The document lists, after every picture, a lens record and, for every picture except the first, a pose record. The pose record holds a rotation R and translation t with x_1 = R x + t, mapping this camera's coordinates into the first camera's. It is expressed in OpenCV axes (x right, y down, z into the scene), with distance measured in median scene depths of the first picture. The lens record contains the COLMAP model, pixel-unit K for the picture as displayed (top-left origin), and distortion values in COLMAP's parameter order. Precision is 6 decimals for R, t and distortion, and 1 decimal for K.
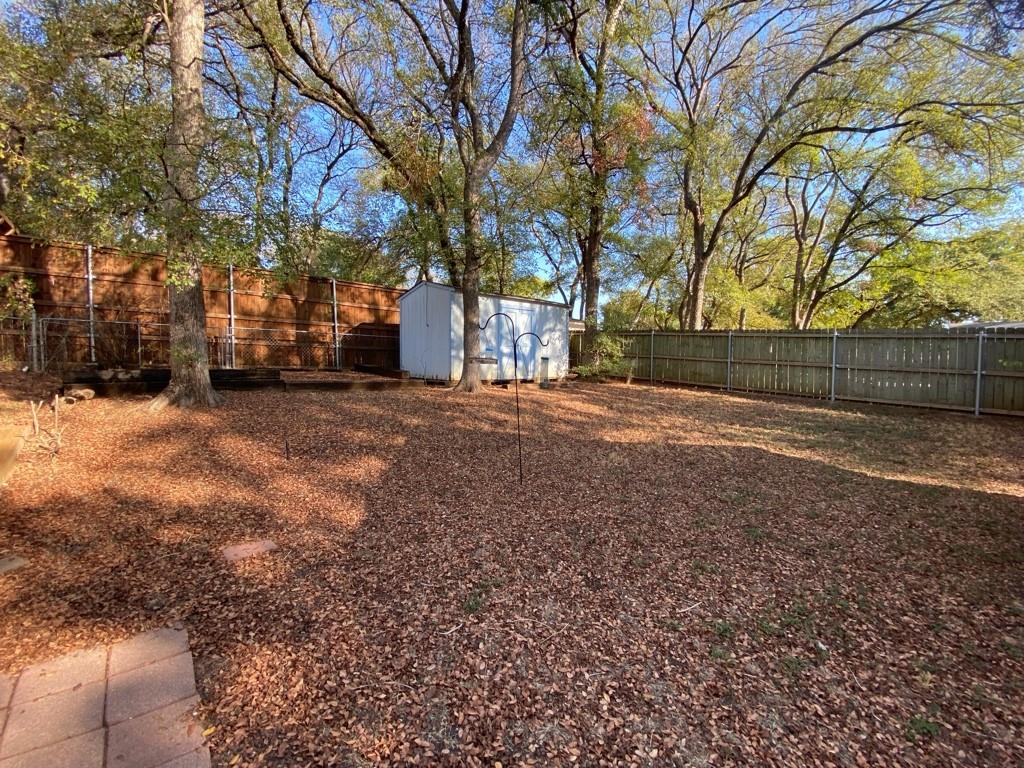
lens RADIAL K [[413.9, 0, 512.4], [0, 413.9, 384.0], [0, 0, 1]] dist [0.015138, -0.016460]
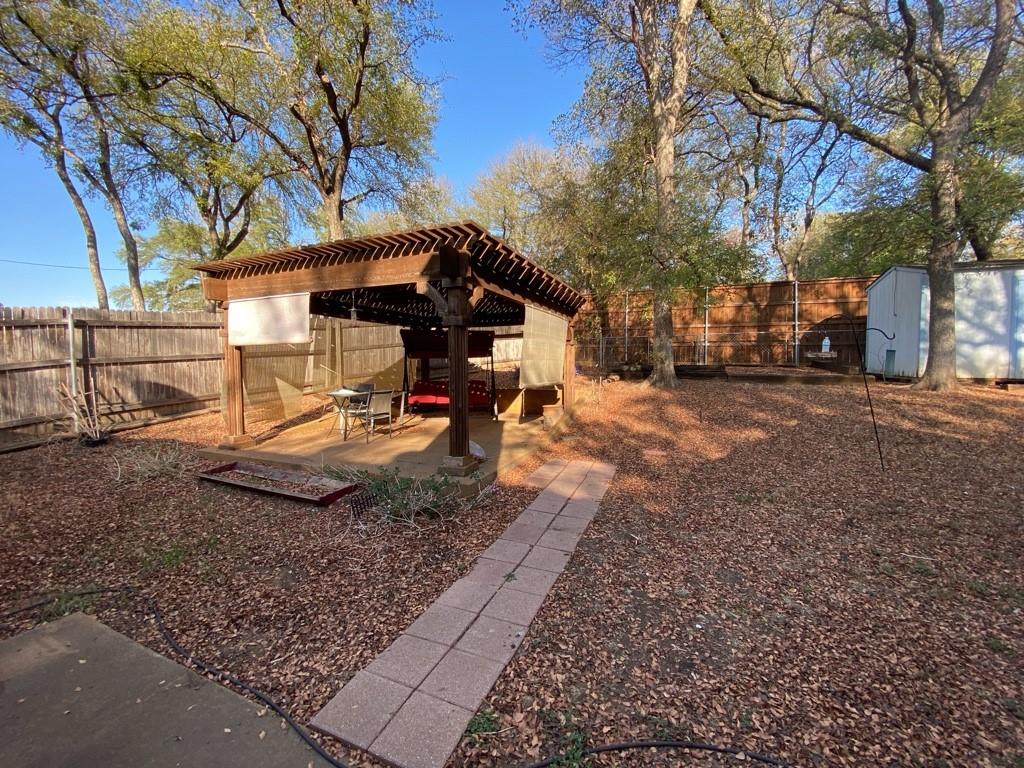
lens RADIAL K [[413.9, 0, 509.3], [0, 413.9, 383.7], [0, 0, 1]] dist [0.015138, -0.016460]
pose [[0.446025, 0.034440, -0.894358, 0.273895], [-0.032452, 0.999225, 0.022295, 0.015051], [0.894432, 0.019079, 0.446796, -0.171516]]
